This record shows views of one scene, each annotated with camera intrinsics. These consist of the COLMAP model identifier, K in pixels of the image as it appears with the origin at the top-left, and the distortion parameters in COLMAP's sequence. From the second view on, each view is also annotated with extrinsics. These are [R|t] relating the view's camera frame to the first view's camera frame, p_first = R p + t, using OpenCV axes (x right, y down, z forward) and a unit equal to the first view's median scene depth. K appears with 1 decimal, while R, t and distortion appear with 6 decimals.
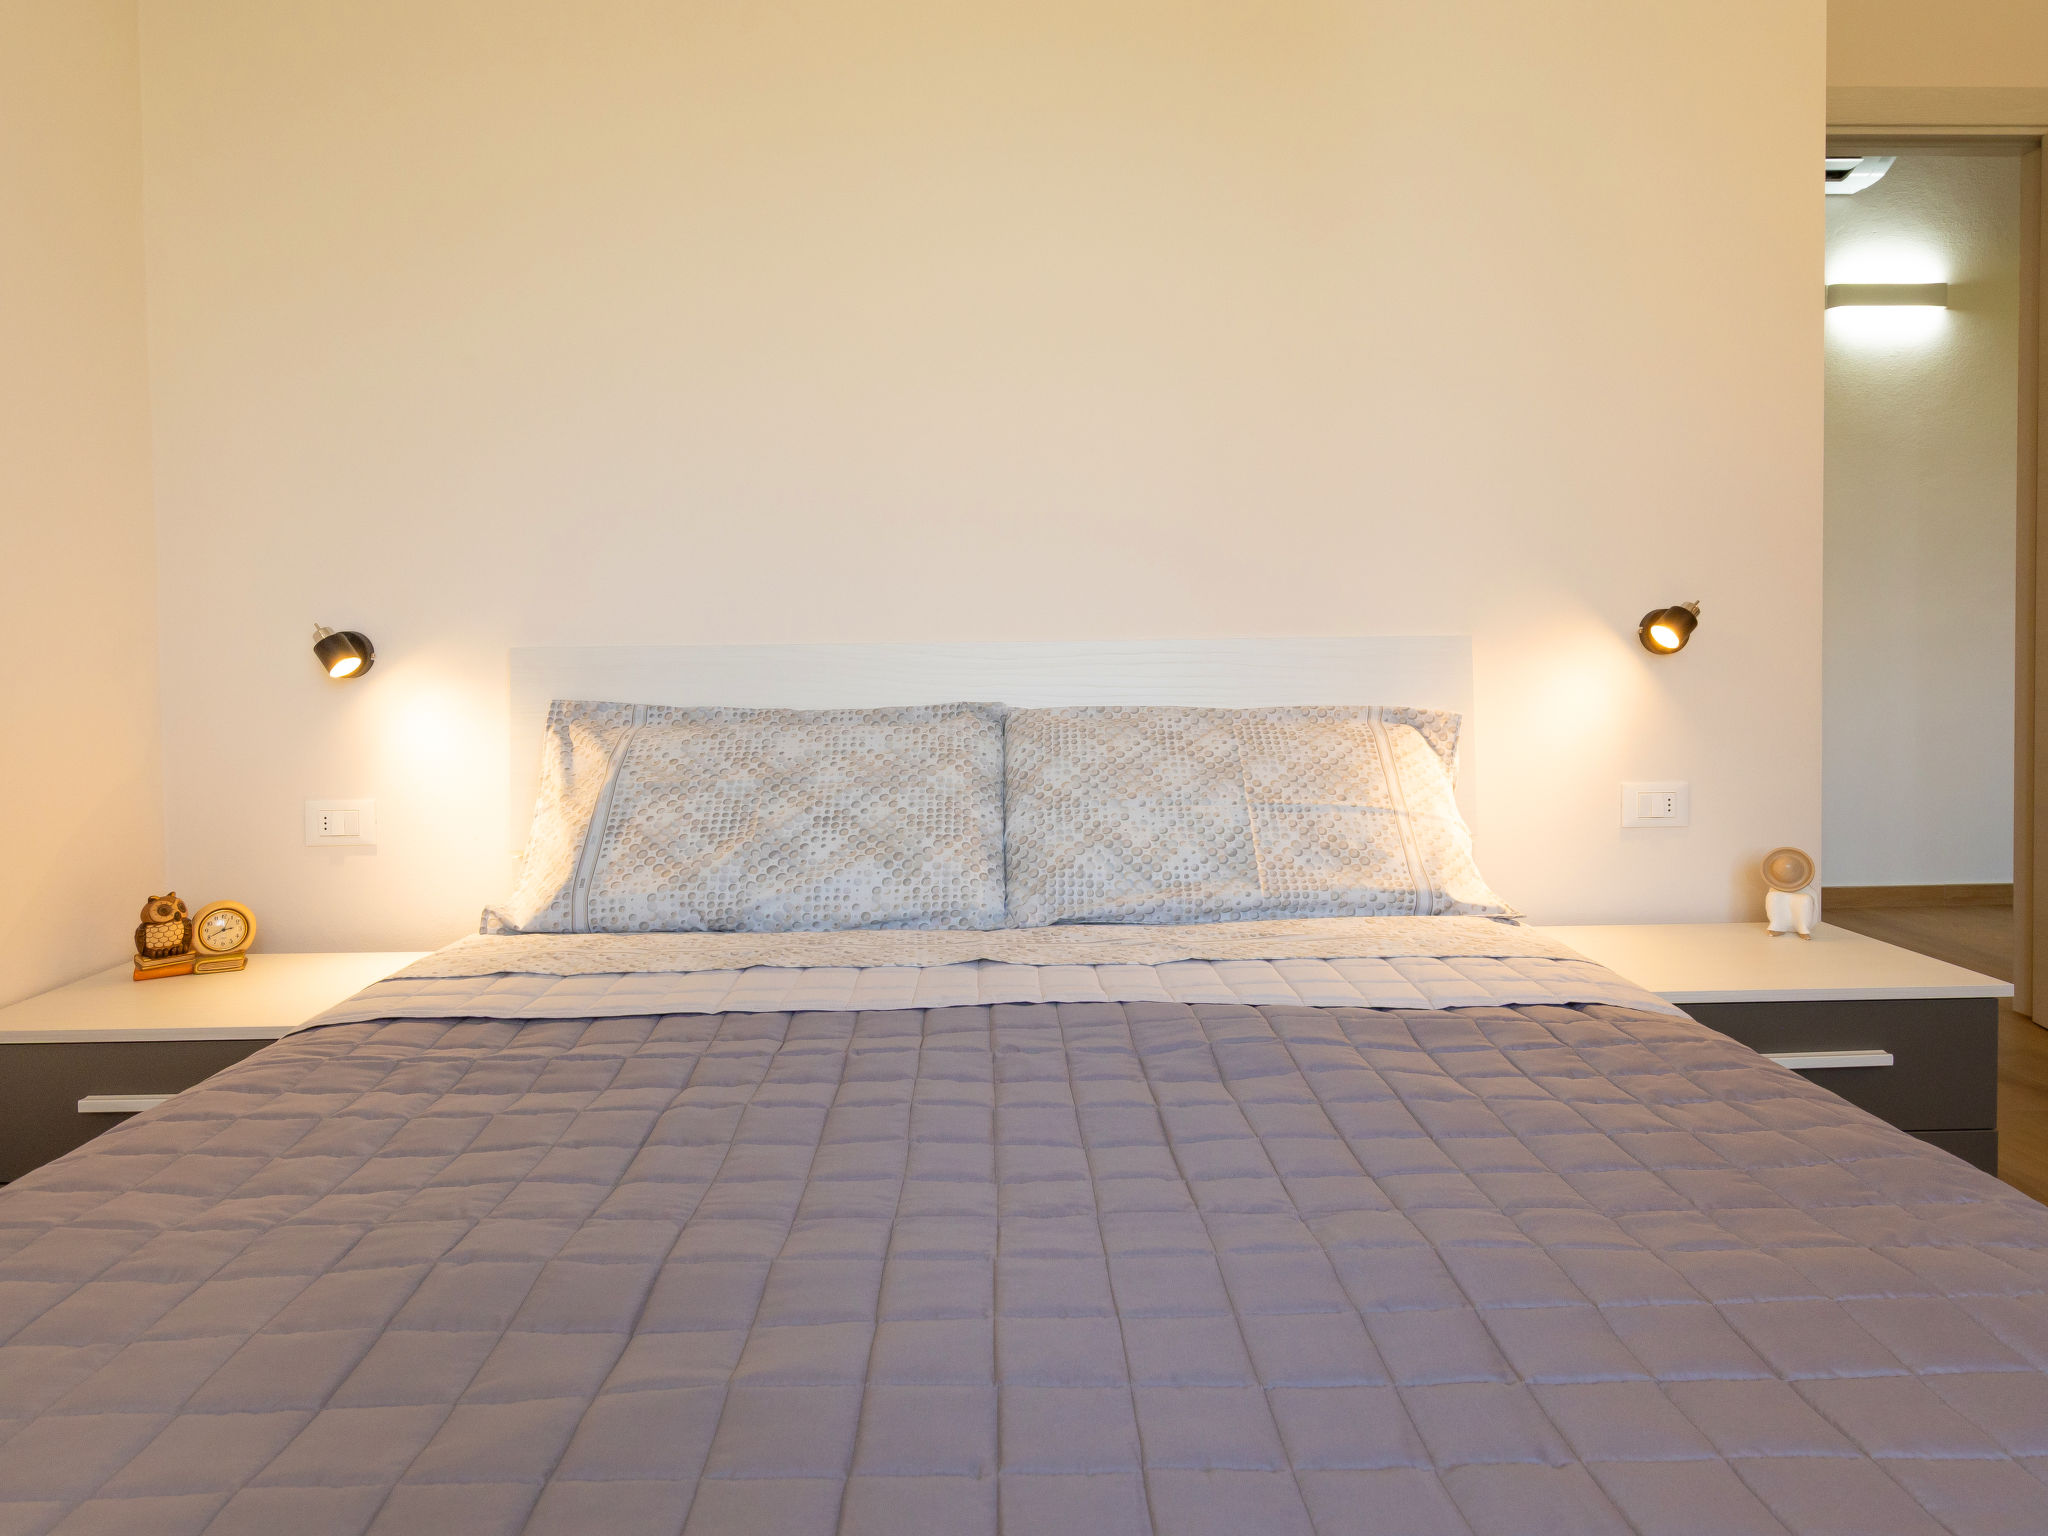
lens RADIAL K [[1159.4, 0, 1024.0], [0, 1159.4, 768.0], [0, 0, 1]] dist [0.001553, -0.000627]
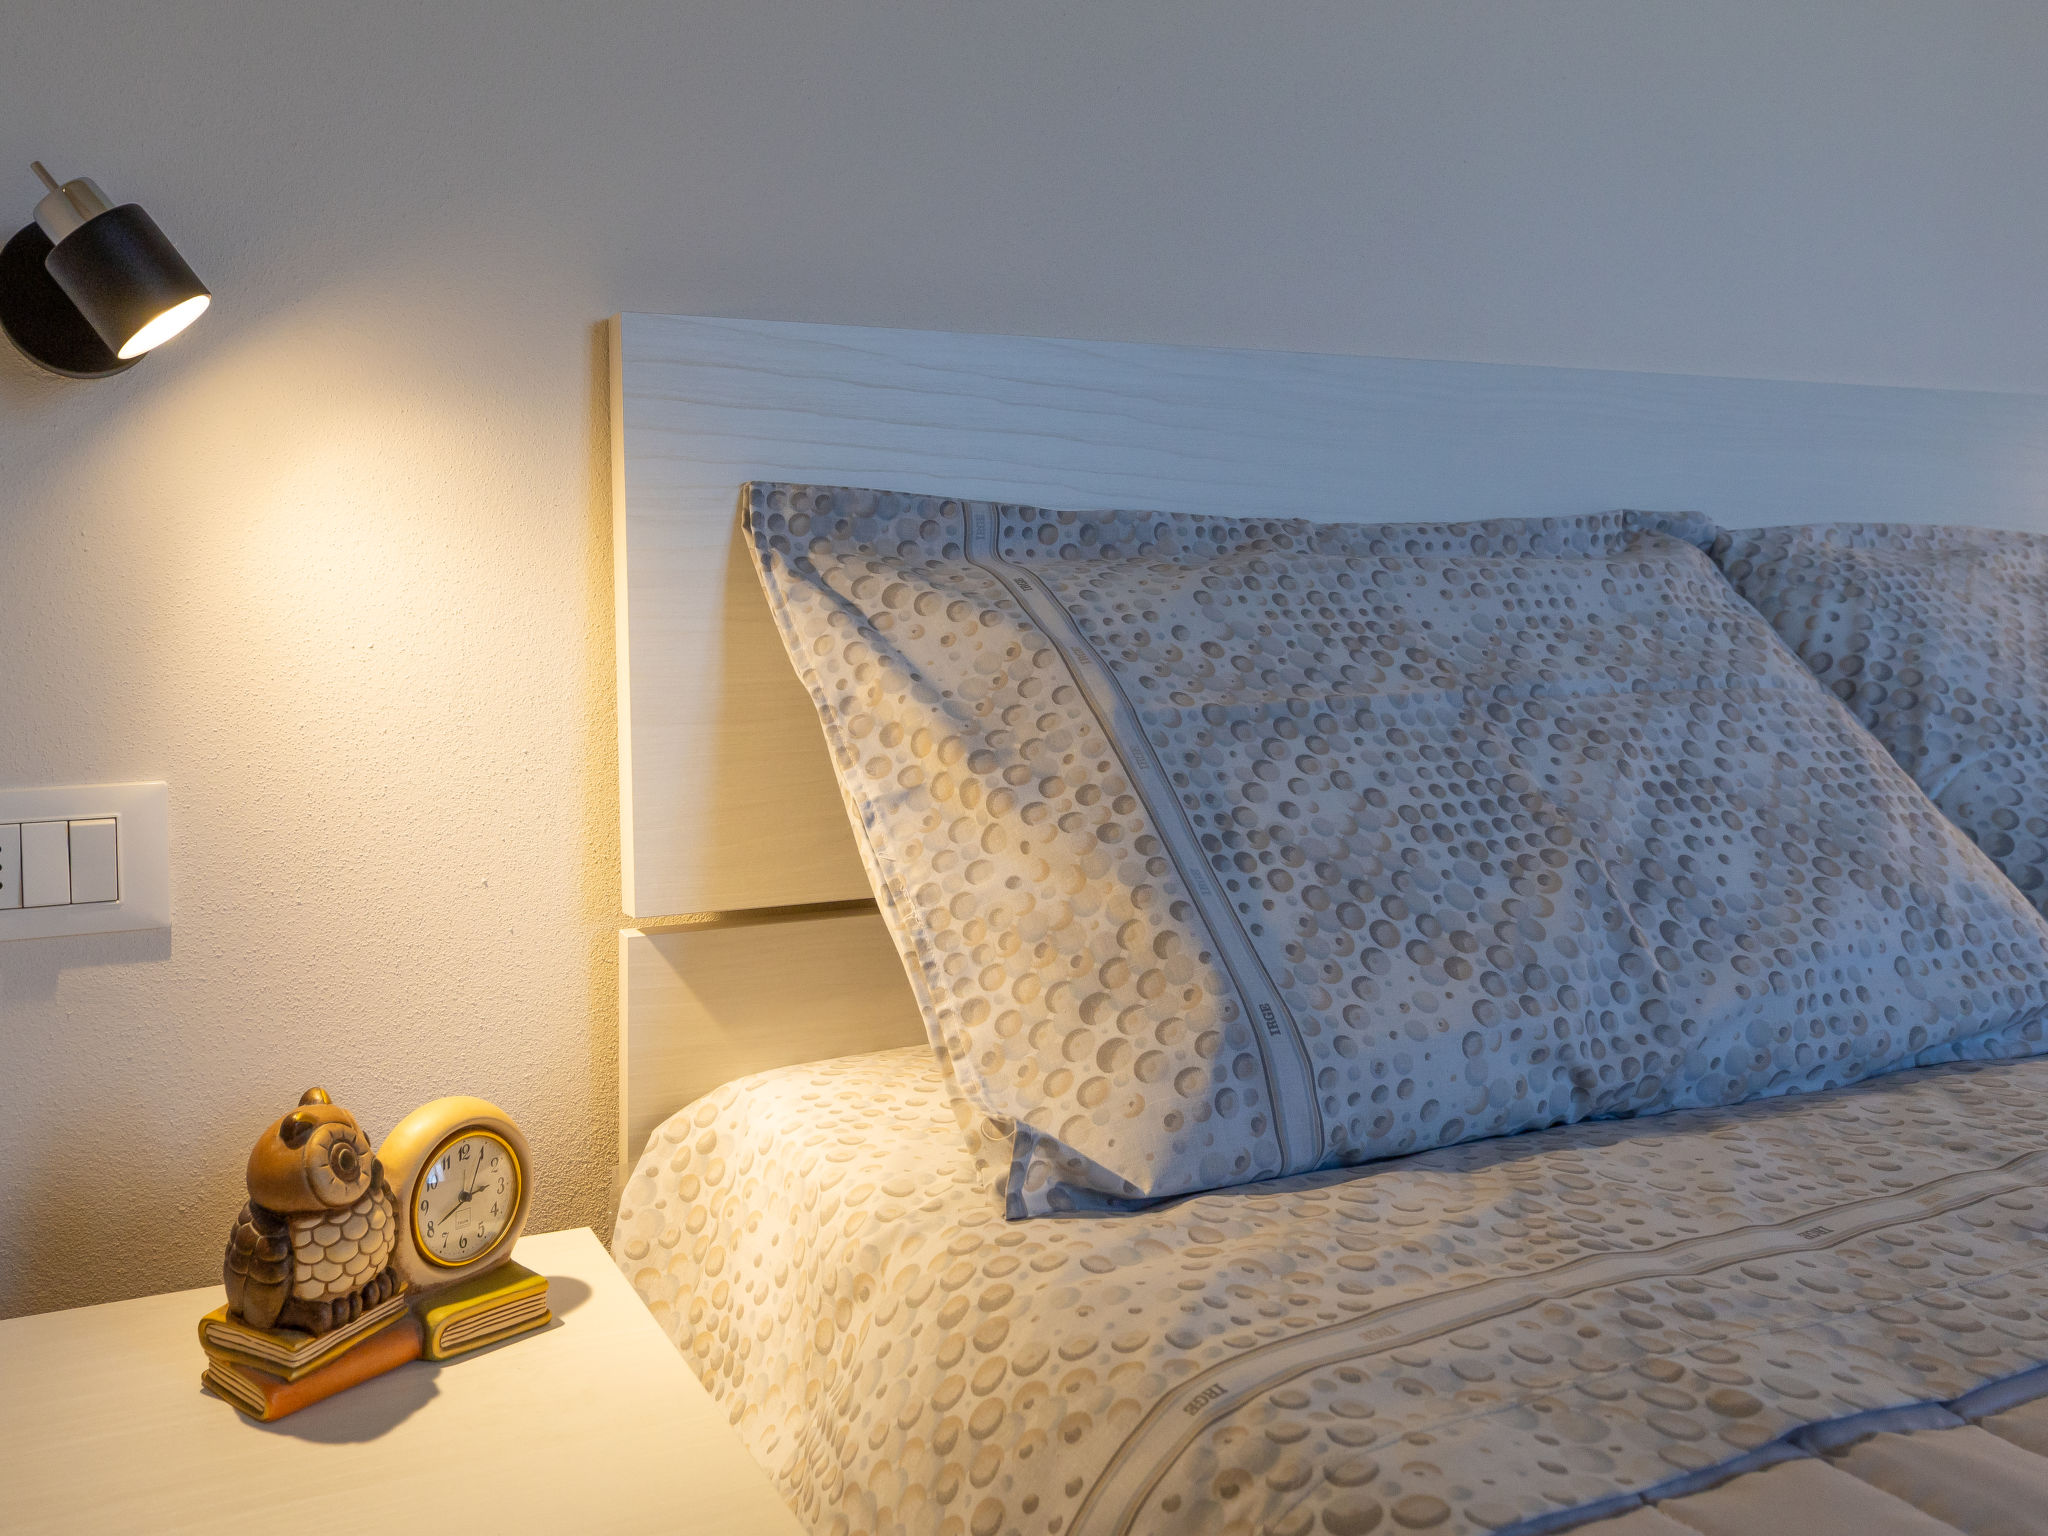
lens RADIAL K [[1638.7, 0, 1024.0], [0, 1638.7, 768.0], [0, 0, 1]] dist [0.001831, 0.000617]
pose [[0.939437, -0.039823, 0.340401, -0.576455], [0.023137, 0.998330, 0.052940, 0.003377], [-0.341941, -0.041858, 0.938789, 0.577667]]
